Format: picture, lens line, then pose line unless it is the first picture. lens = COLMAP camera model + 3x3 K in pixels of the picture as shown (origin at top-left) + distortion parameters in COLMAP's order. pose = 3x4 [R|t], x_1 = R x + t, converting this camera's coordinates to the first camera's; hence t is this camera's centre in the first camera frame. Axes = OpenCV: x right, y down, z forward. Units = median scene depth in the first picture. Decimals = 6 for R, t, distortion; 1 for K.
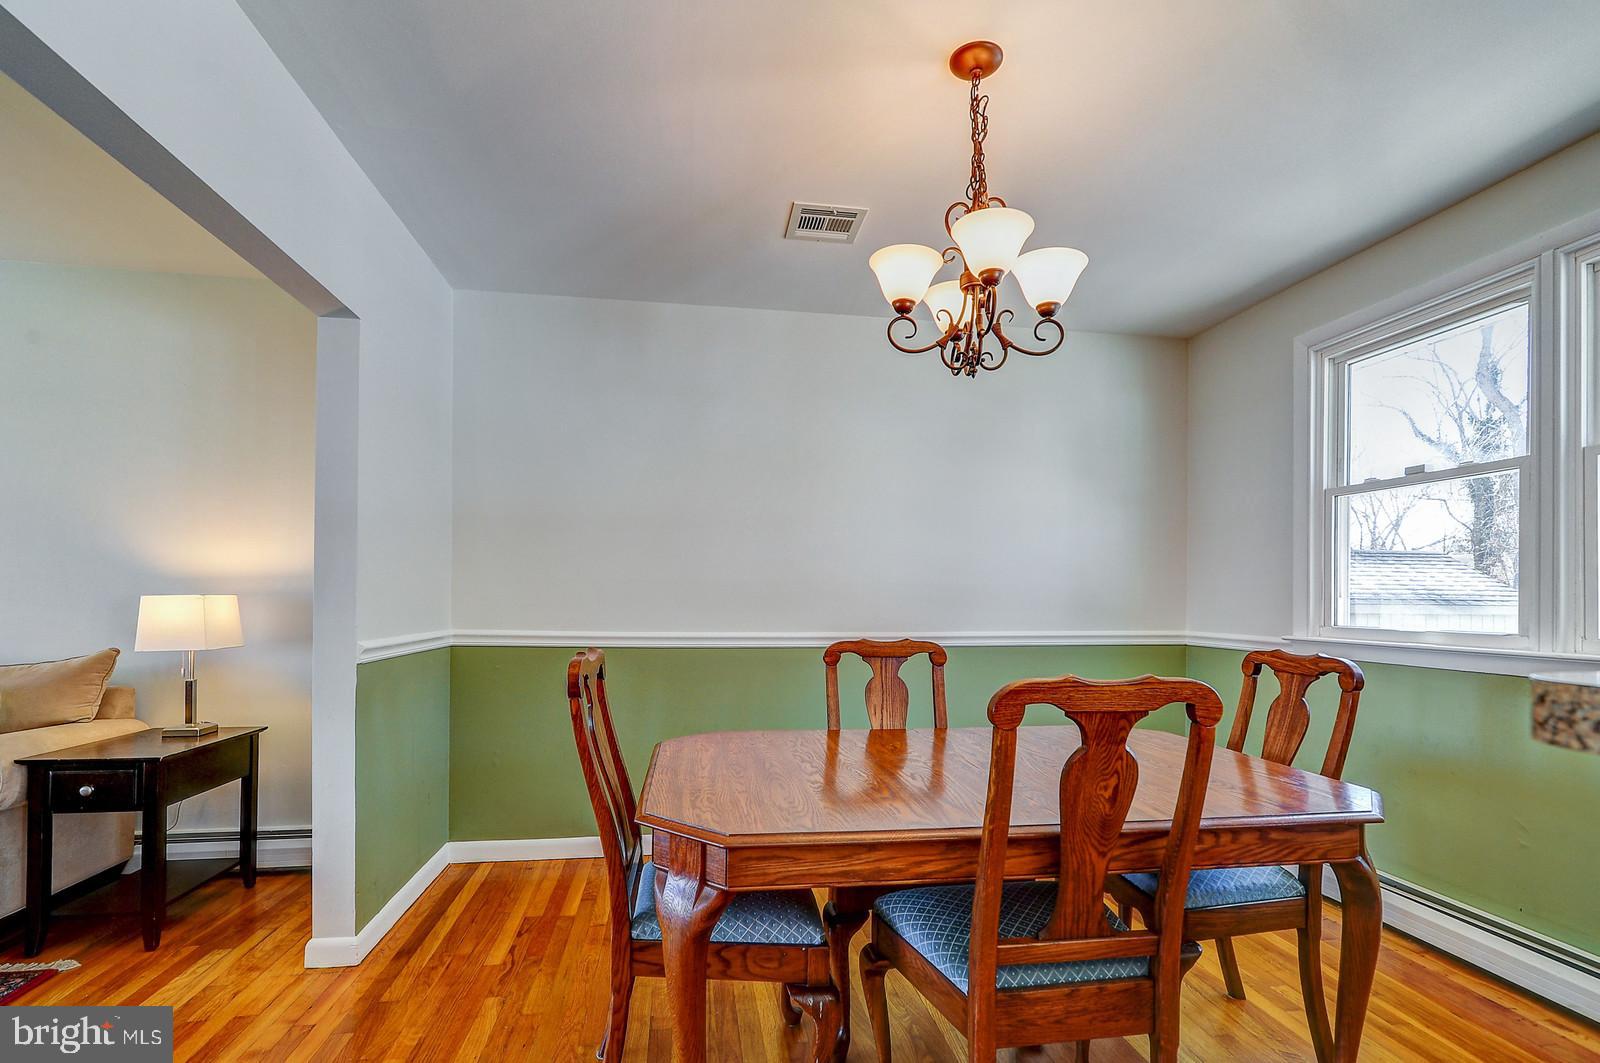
lens RADIAL K [[715.9, 0, 802.3], [0, 715.9, 591.2], [0, 0, 1]] dist [-0.018793, 0.000222]
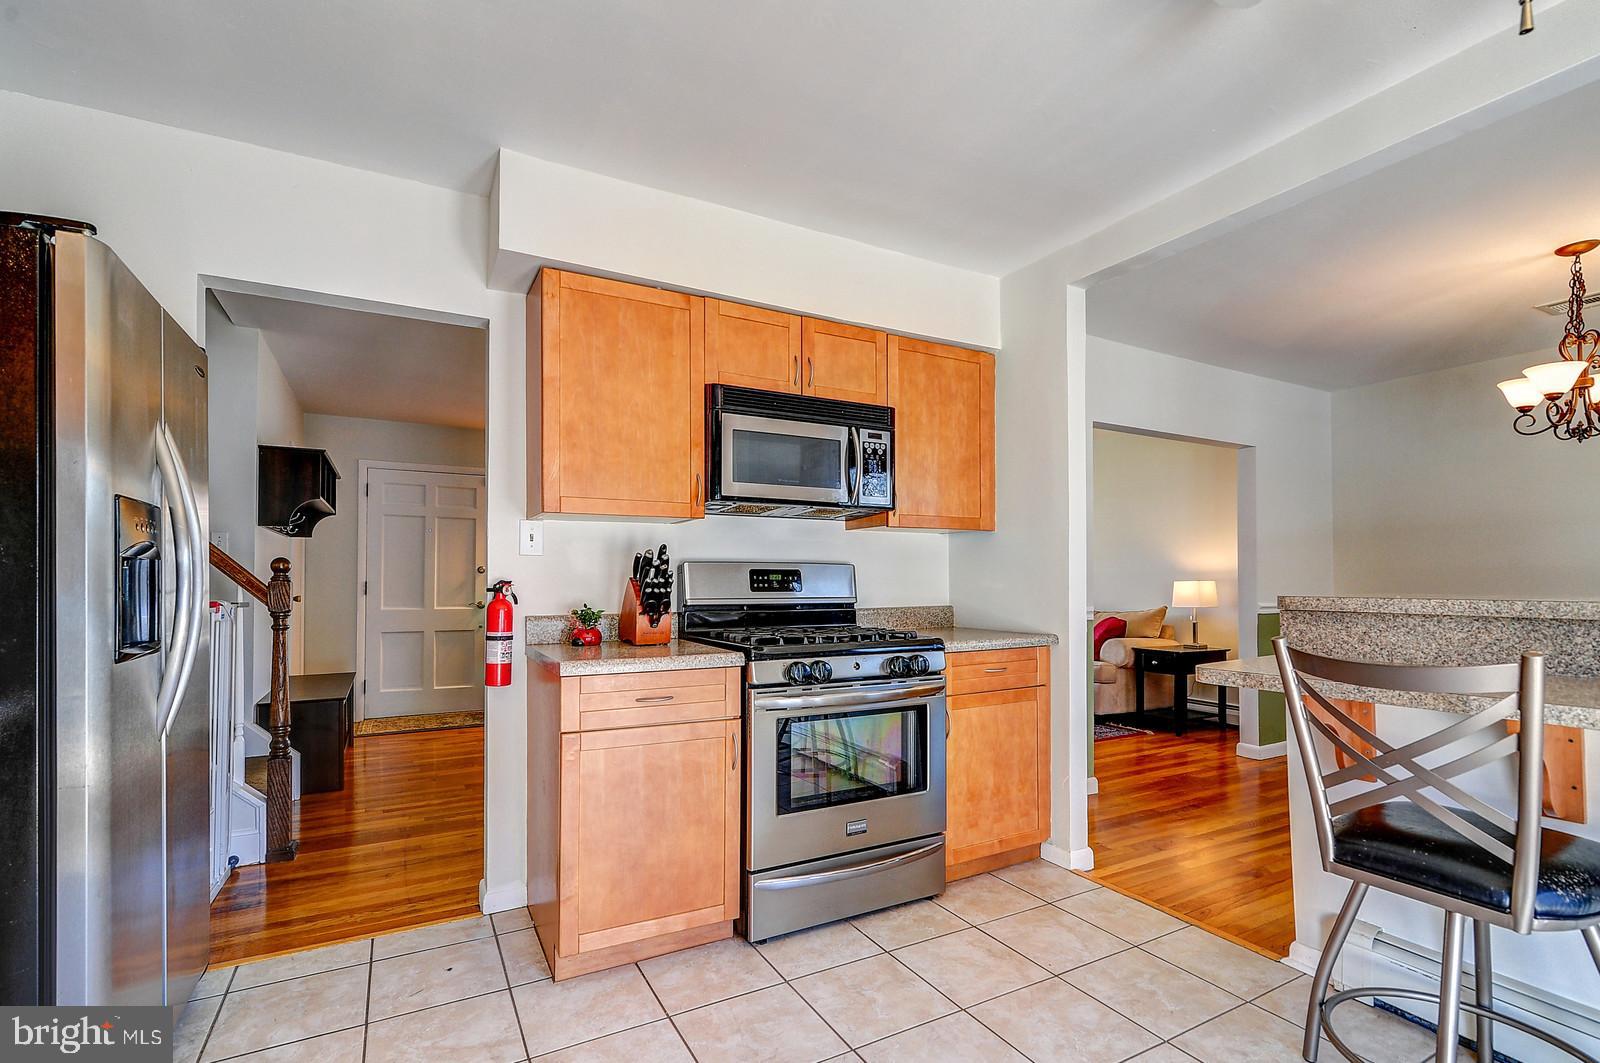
lens RADIAL K [[742.7, 0, 808.9], [0, 742.7, 581.0], [0, 0, 1]] dist [-0.016986, 0.000141]
pose [[0.334674, -0.007267, -0.942306, 0.843207], [0.008072, 0.999956, -0.004845, 0.006951], [0.942299, -0.005985, 0.334718, -0.838647]]
